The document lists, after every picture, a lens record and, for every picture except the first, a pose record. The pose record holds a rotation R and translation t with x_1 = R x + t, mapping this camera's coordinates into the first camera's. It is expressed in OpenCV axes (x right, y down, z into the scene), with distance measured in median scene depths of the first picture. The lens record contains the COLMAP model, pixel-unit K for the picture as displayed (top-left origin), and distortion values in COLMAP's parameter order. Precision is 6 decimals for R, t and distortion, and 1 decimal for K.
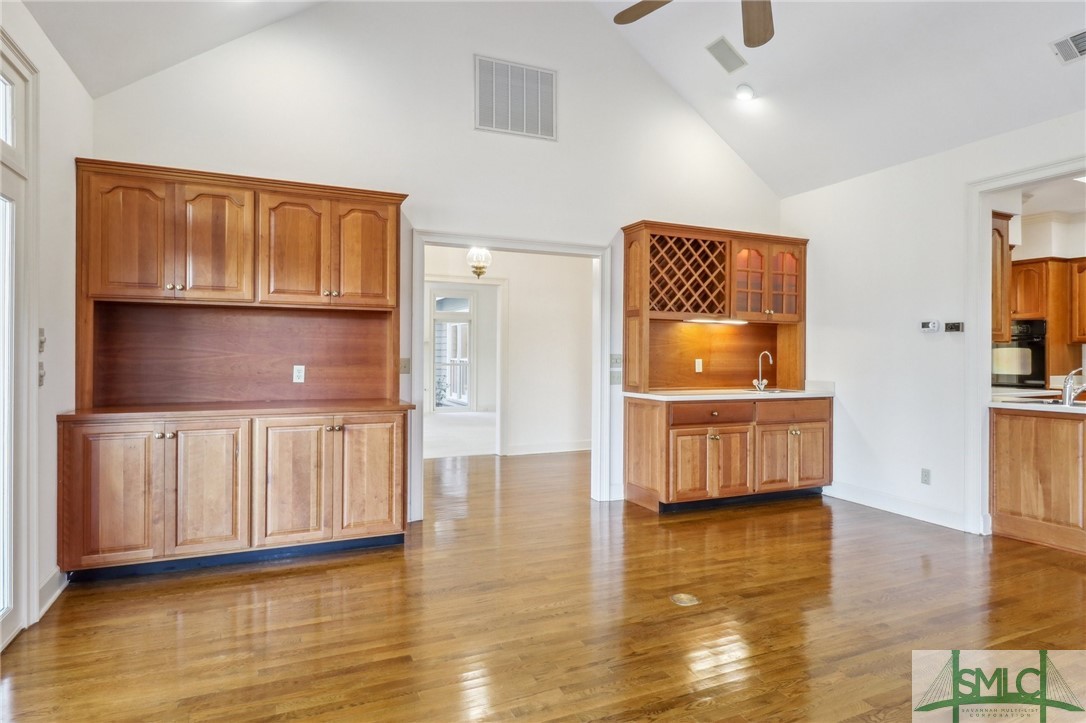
lens RADIAL K [[602.4, 0, 547.5], [0, 602.4, 356.0], [0, 0, 1]] dist [0.002270, 0.000172]
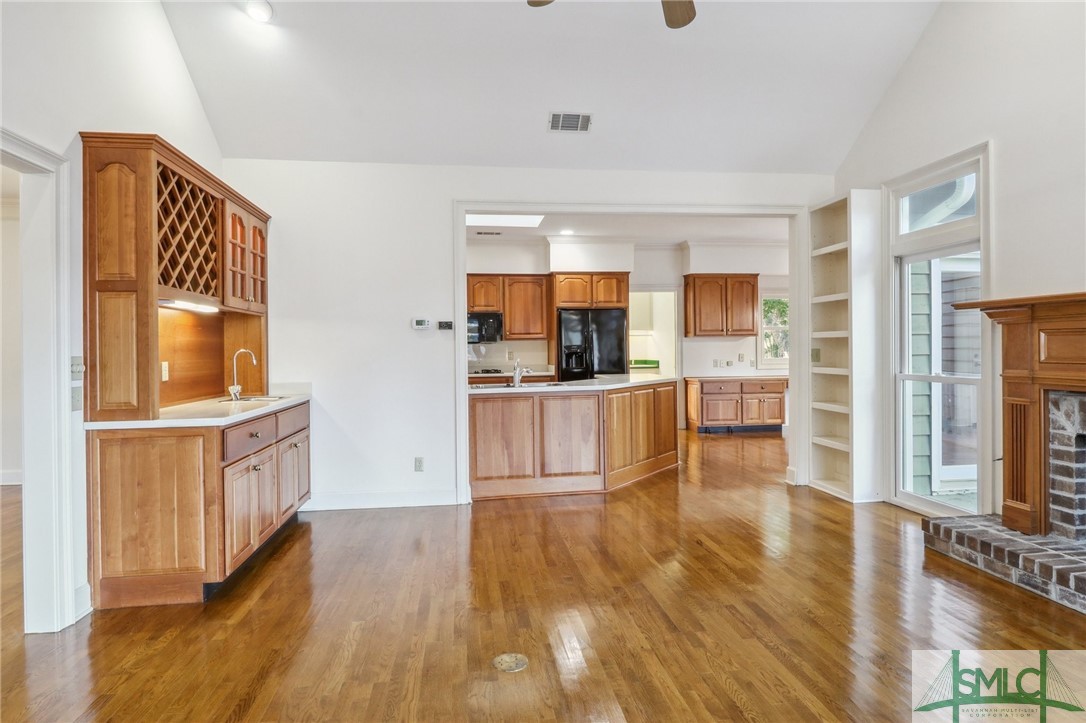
lens RADIAL K [[602.4, 0, 546.7], [0, 602.4, 356.0], [0, 0, 1]] dist [0.002270, 0.000172]
pose [[0.282065, -0.018208, 0.959223, -0.343894], [0.017263, 0.999754, 0.013901, -0.003714], [-0.959240, 0.012638, 0.282310, 0.495872]]
